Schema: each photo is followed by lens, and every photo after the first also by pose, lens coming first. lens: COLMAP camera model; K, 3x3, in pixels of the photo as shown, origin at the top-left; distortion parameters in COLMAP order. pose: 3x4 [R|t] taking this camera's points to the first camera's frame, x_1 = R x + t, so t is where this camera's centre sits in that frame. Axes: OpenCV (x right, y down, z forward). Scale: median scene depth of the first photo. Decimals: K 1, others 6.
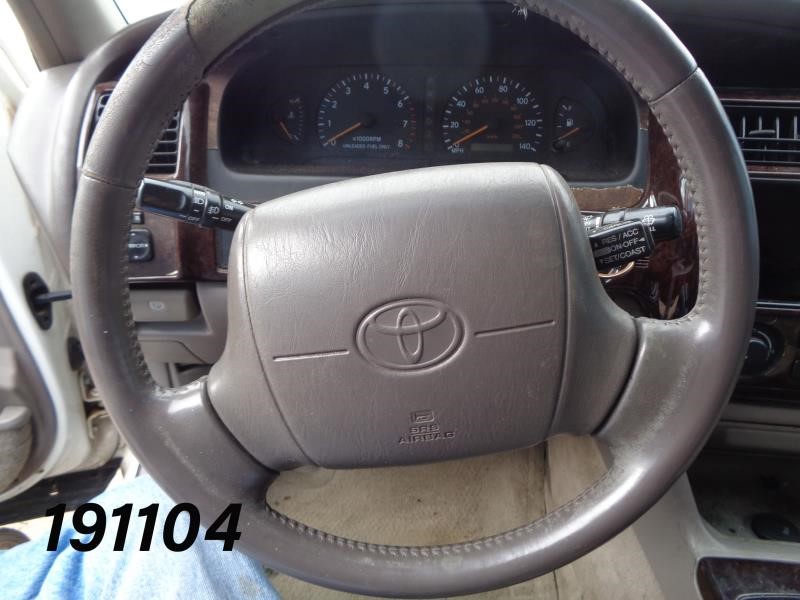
lens RADIAL K [[594.6, 0, 396.8], [0, 594.6, 294.8], [0, 0, 1]] dist [0.004603, 0.003373]
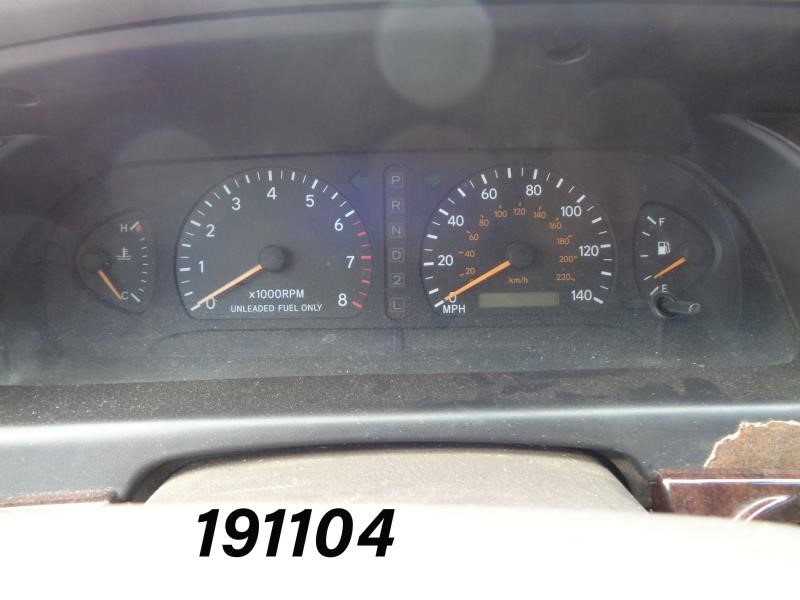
lens RADIAL K [[594.6, 0, 401.4], [0, 594.6, 304.4], [0, 0, 1]] dist [0.004603, 0.003373]
pose [[0.997139, -0.046913, 0.059277, 0.026282], [0.052801, 0.993379, -0.102026, -0.197220], [-0.054099, 0.104864, 0.993014, 0.492305]]
